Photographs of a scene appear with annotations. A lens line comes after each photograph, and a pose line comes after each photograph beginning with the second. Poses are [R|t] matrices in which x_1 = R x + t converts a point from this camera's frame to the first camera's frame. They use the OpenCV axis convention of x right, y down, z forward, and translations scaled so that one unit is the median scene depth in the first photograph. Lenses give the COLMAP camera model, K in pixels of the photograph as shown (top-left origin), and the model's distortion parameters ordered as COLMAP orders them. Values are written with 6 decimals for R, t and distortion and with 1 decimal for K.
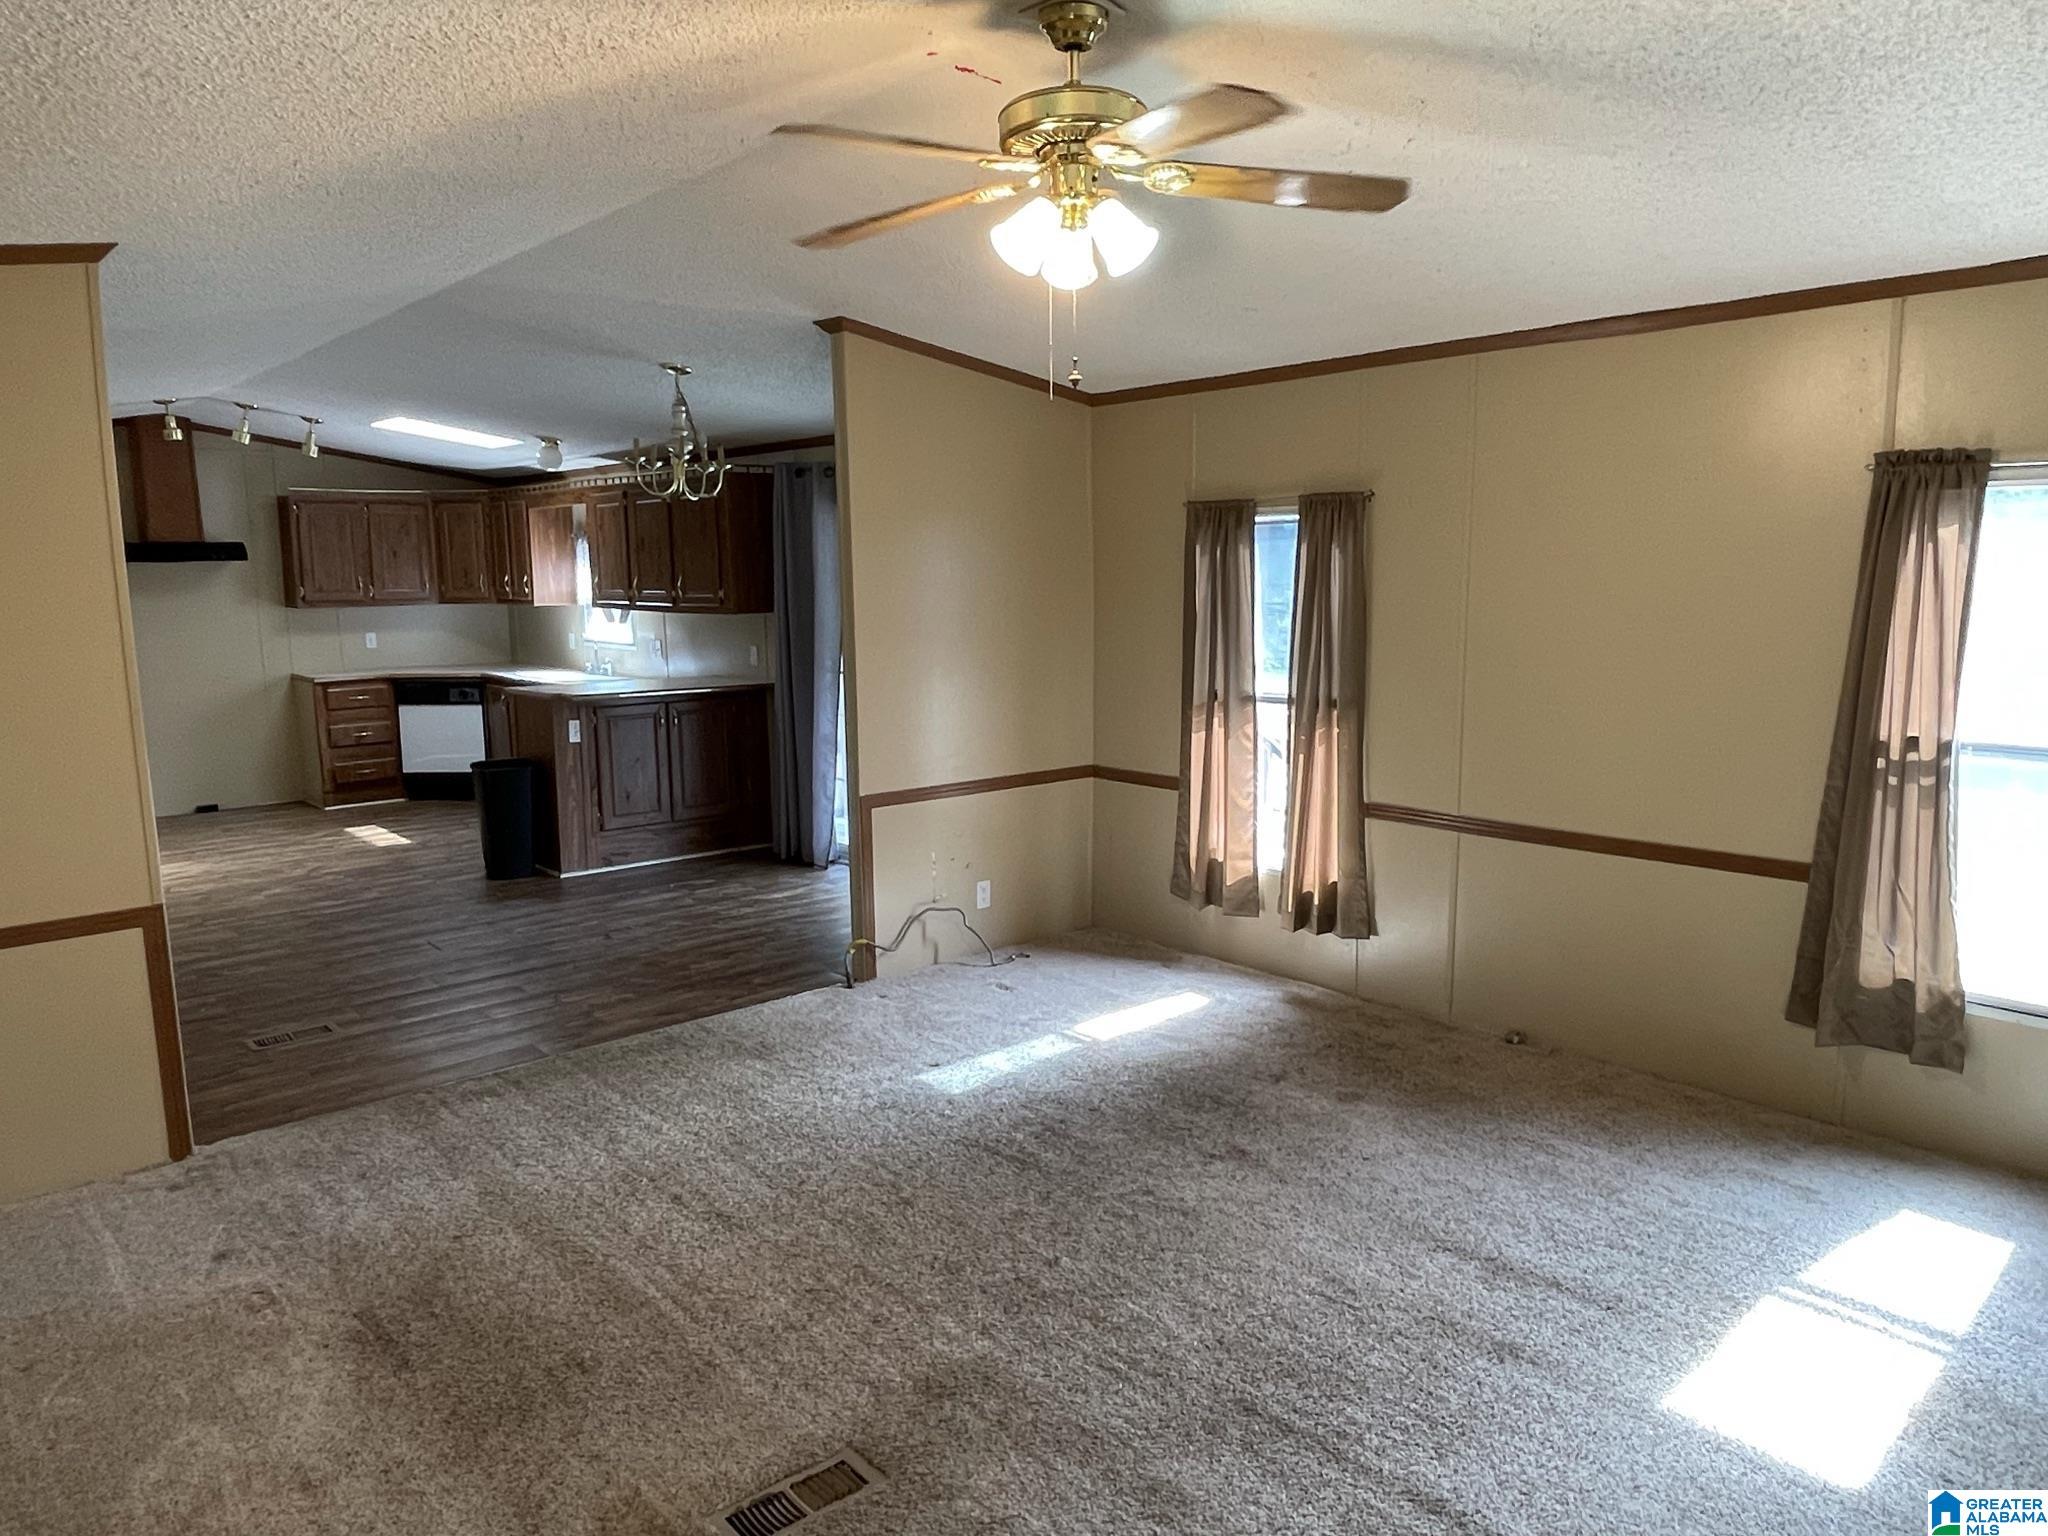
lens RADIAL K [[1387.4, 0, 1023.6], [0, 1387.4, 781.2], [0, 0, 1]] dist [-0.002091, -0.006517]
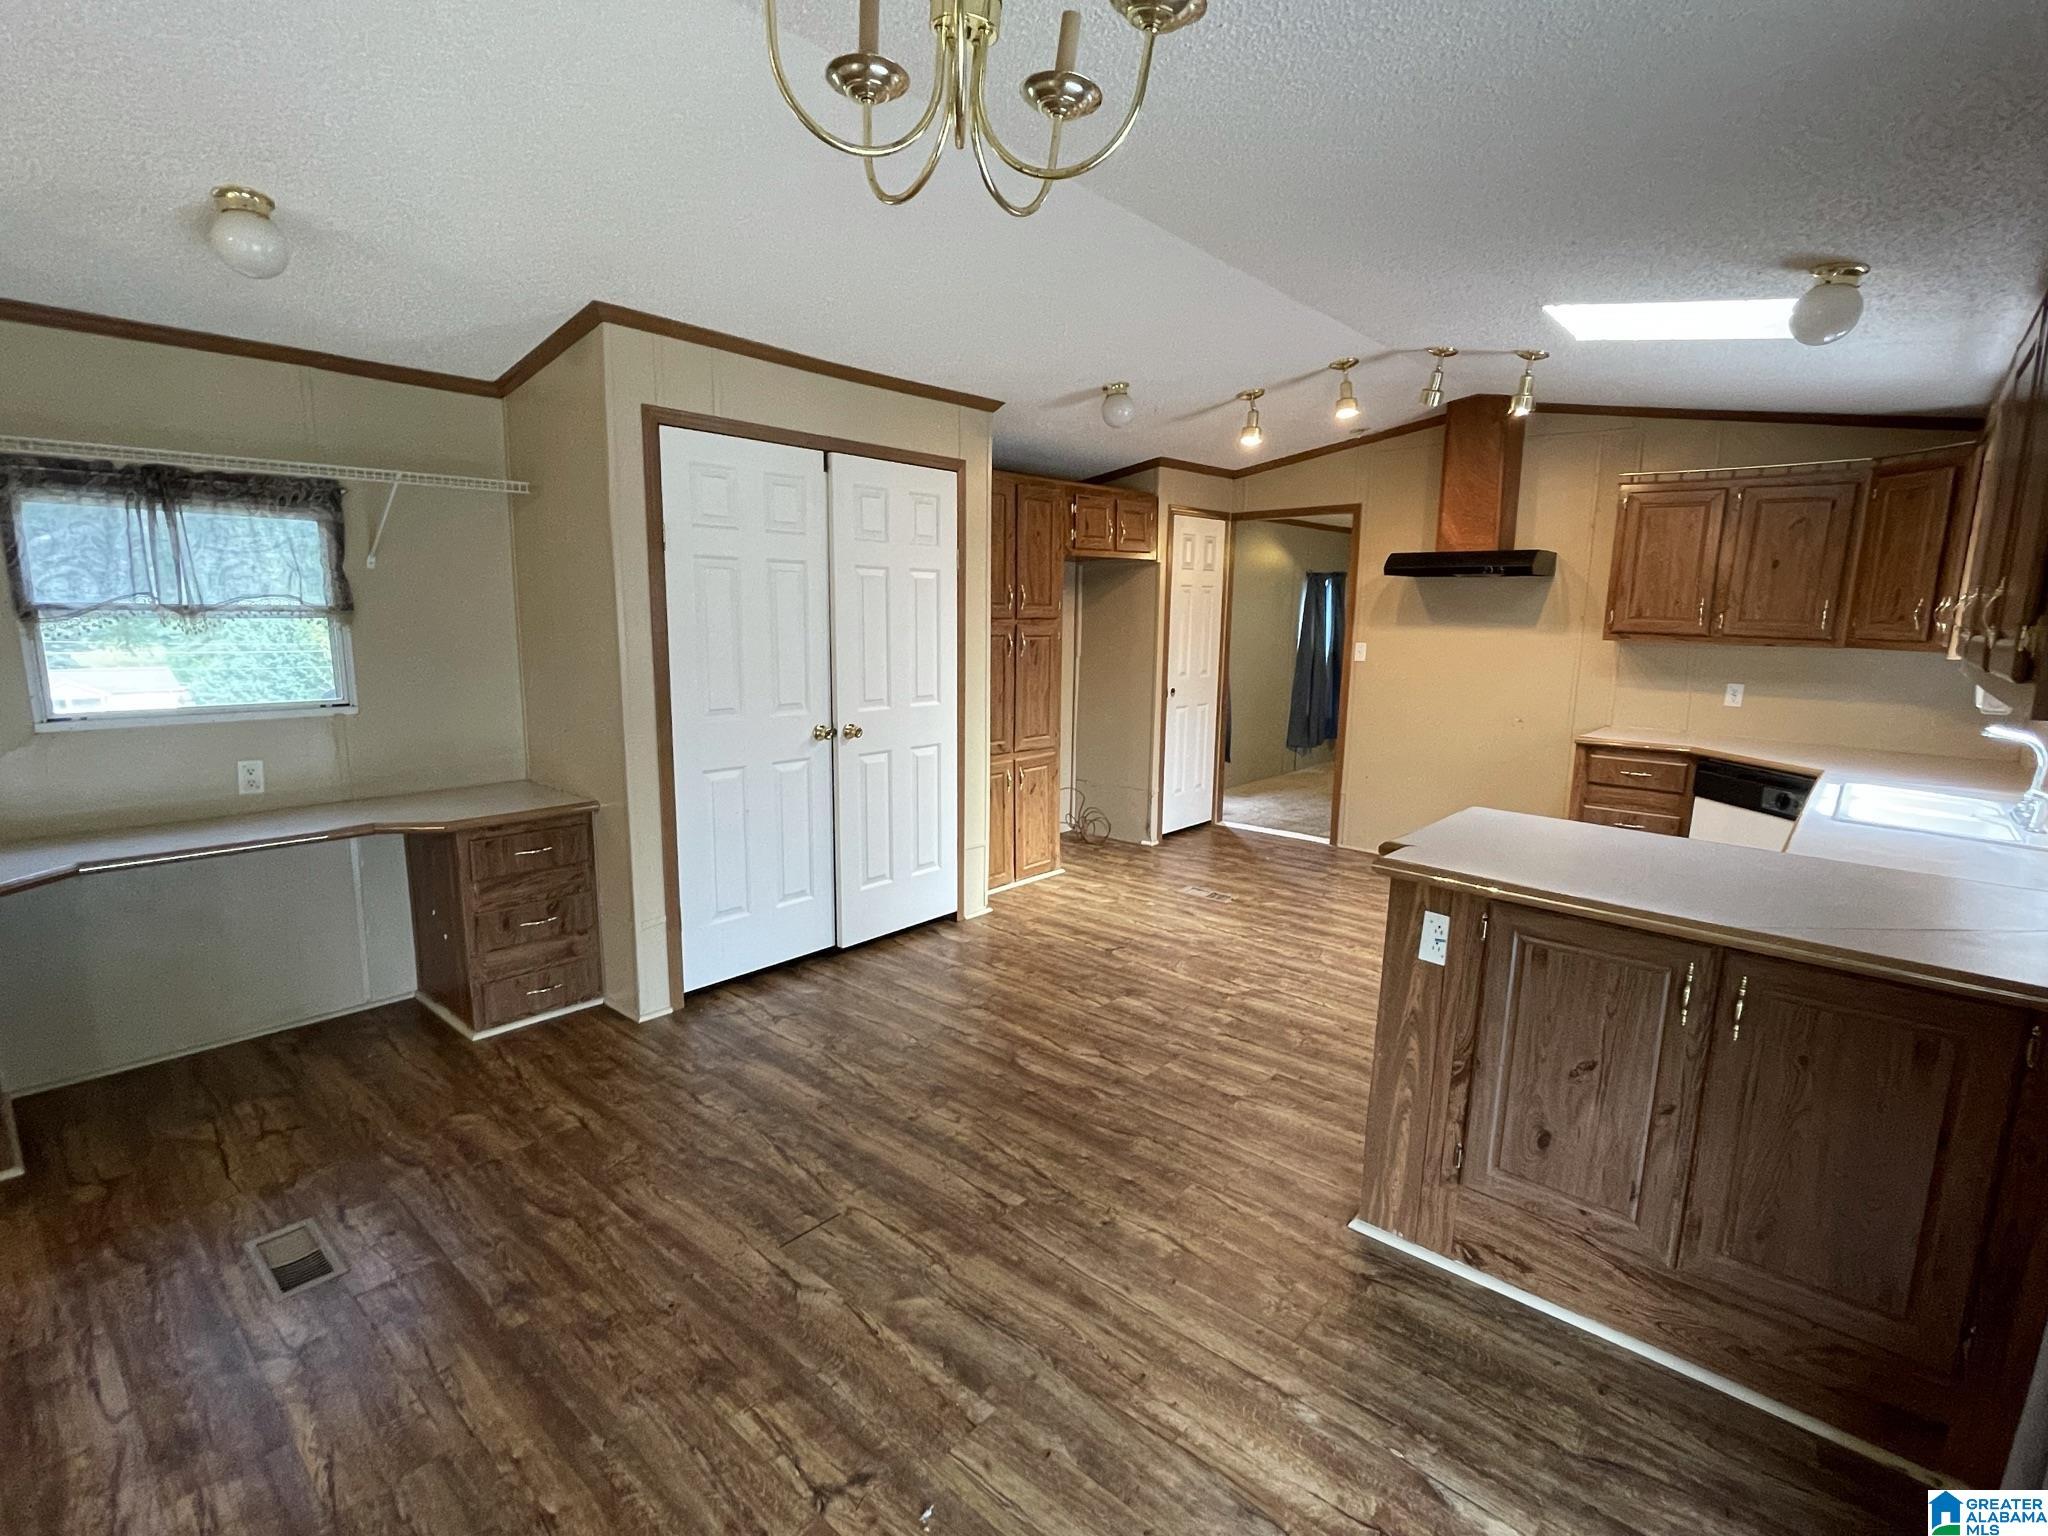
lens RADIAL K [[965.5, 0, 1024.0], [0, 965.5, 768.0], [0, 0, 1]] dist [-0.000227, 0.000063]
pose [[0.115311, 0.173621, -0.978038, -0.053757], [-0.168566, 0.973746, 0.152985, -0.107234], [0.978922, 0.147223, 0.141550, 0.796942]]
